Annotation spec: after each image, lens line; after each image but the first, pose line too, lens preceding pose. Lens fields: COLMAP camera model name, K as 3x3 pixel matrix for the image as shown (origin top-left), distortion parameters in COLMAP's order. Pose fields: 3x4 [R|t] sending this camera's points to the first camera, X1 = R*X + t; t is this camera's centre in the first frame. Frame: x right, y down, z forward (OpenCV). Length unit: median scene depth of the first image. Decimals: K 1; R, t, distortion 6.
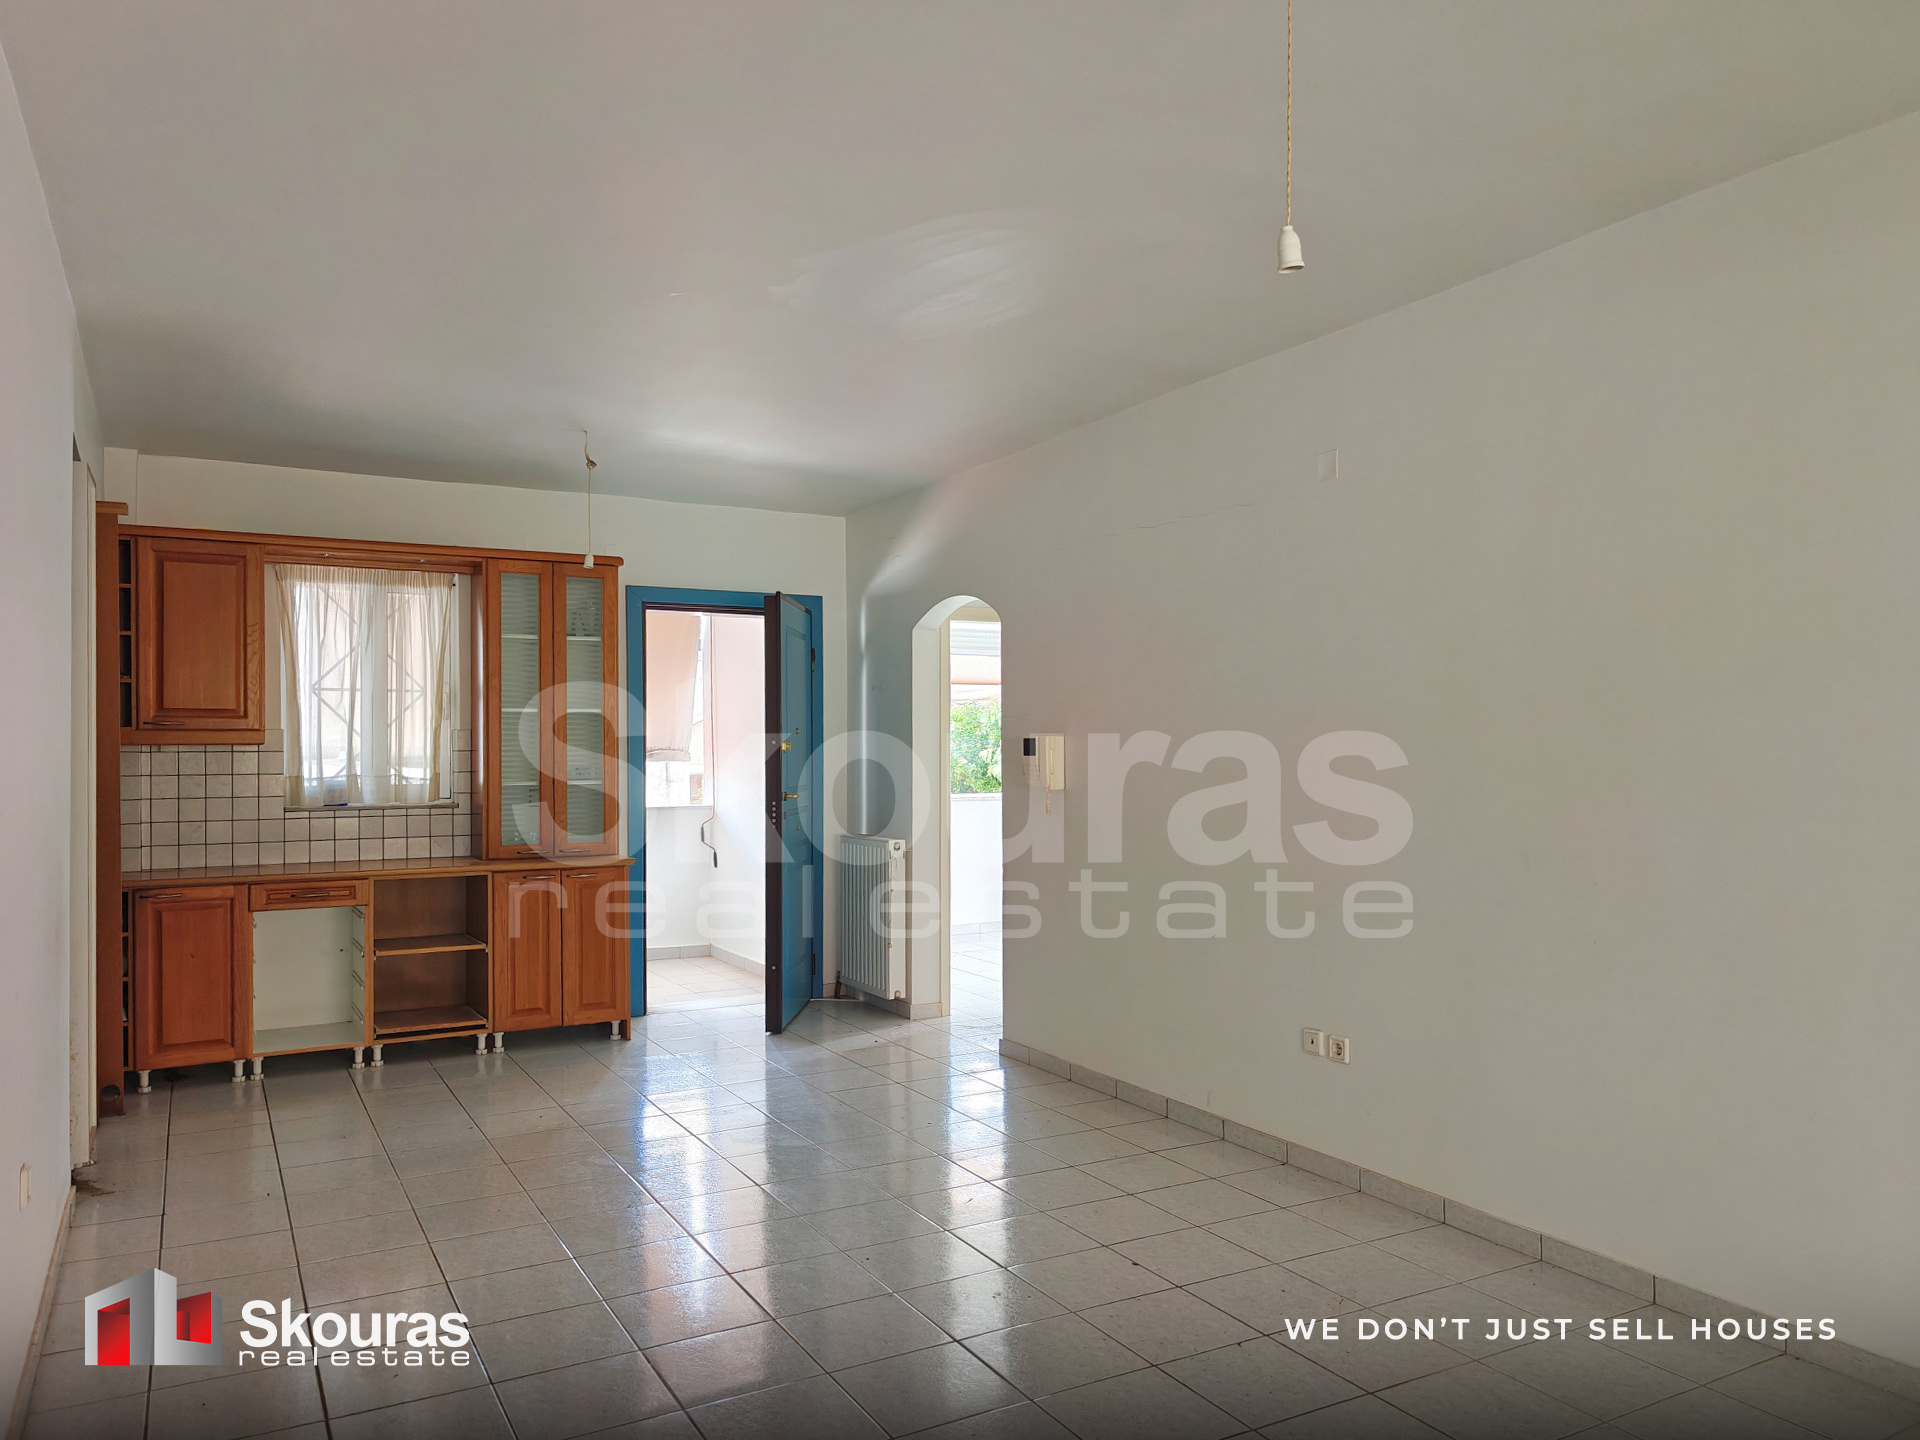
lens RADIAL K [[1349.3, 0, 980.9], [0, 1349.3, 741.1], [0, 0, 1]] dist [0.026699, -0.027115]
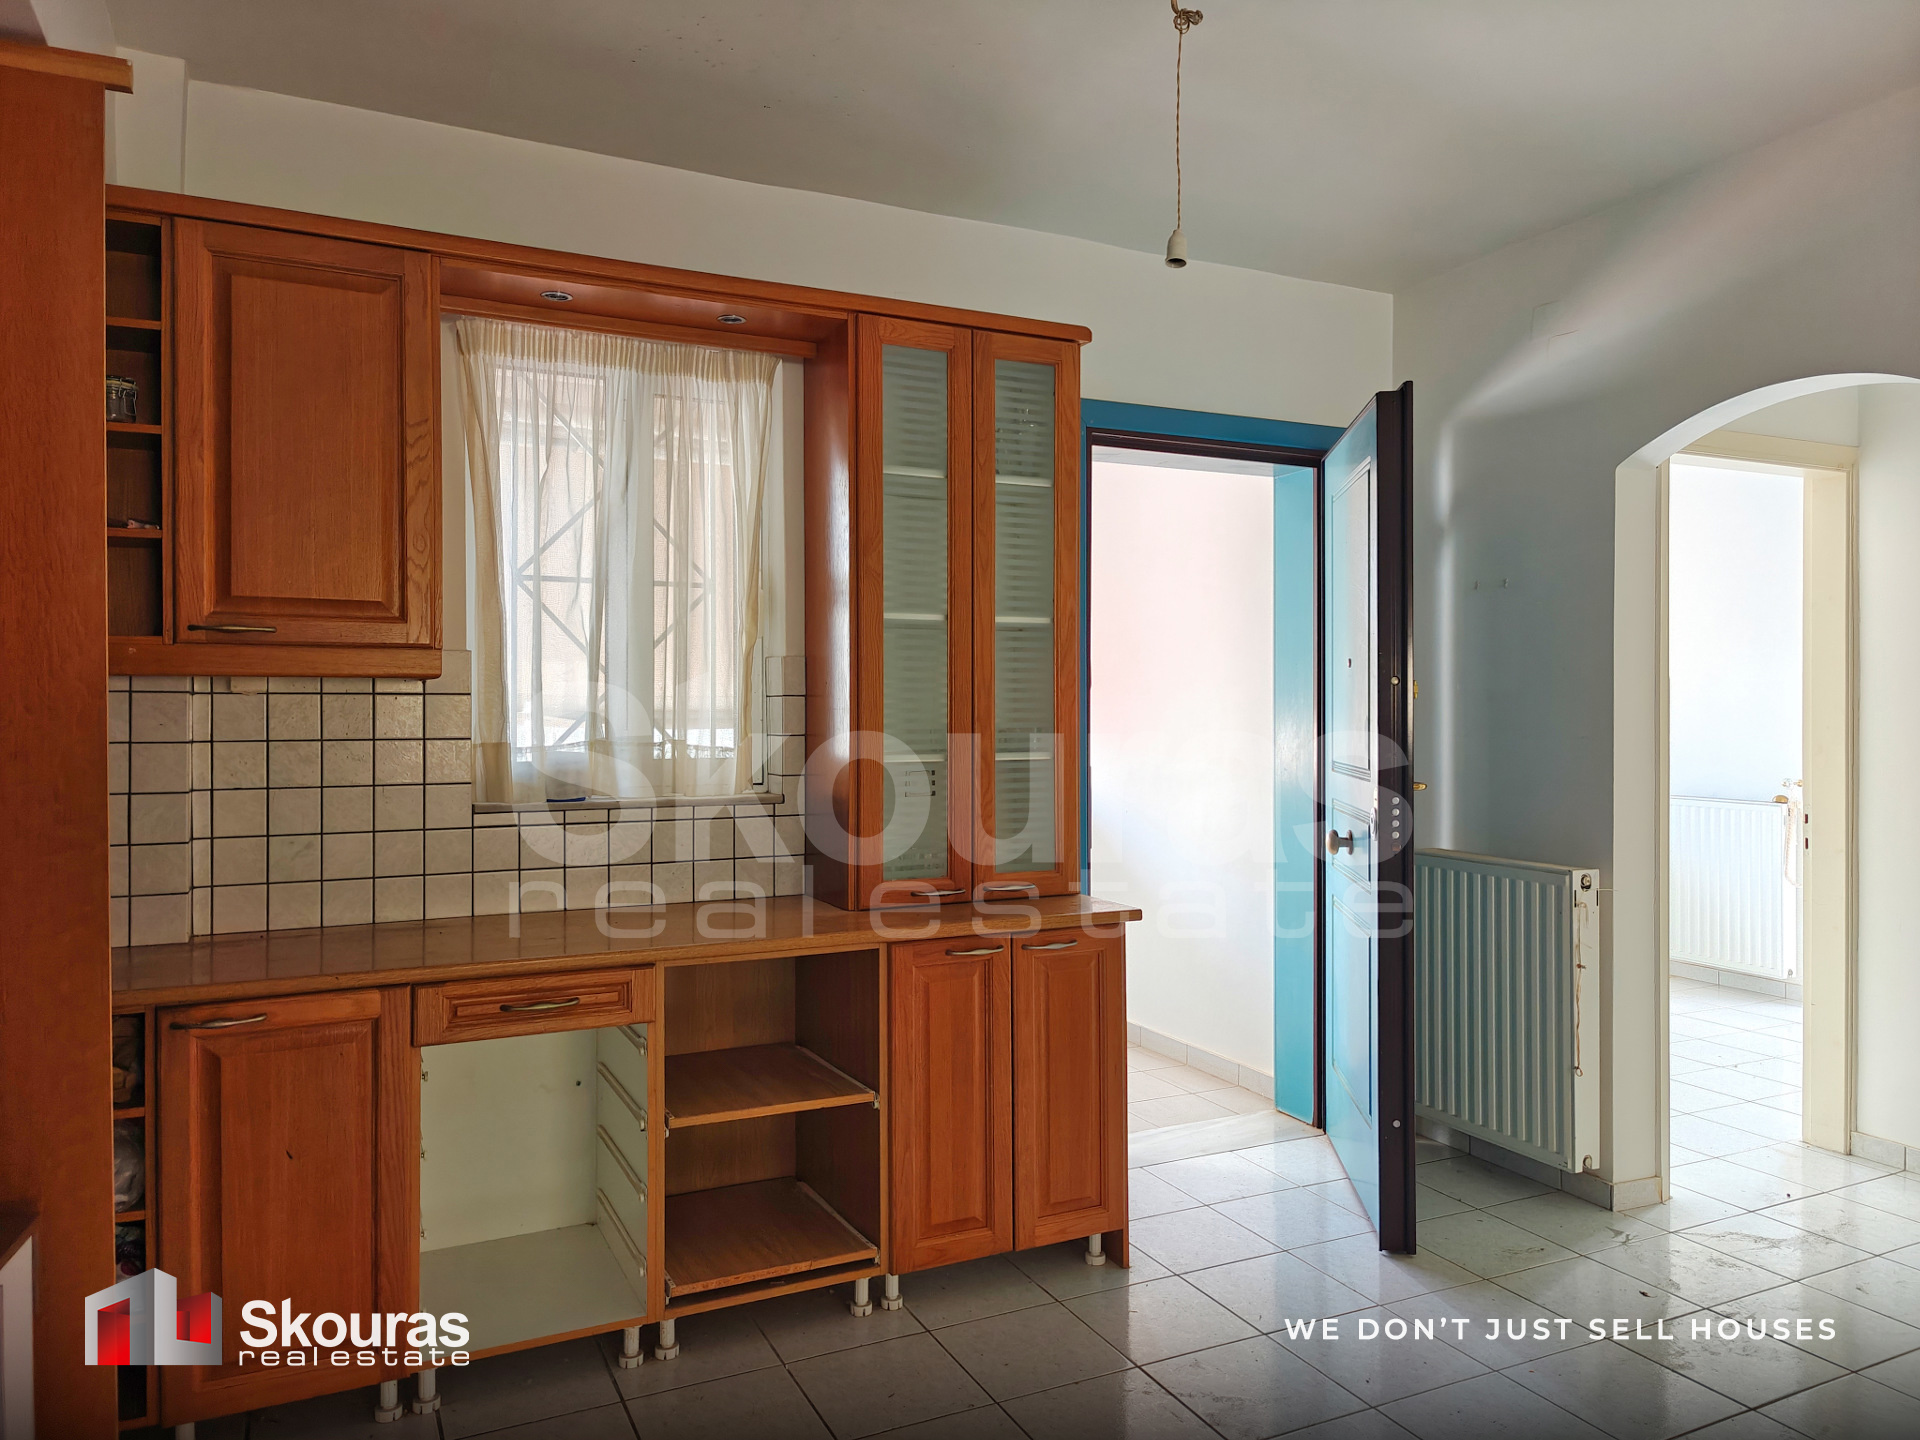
lens RADIAL K [[1349.3, 0, 989.4], [0, 1349.3, 699.9], [0, 0, 1]] dist [0.026699, -0.027115]
pose [[0.998019, 0.004272, -0.062767, -0.291820], [-0.004123, 0.999988, 0.002489, 0.007903], [0.062777, -0.002225, 0.998025, 0.512827]]
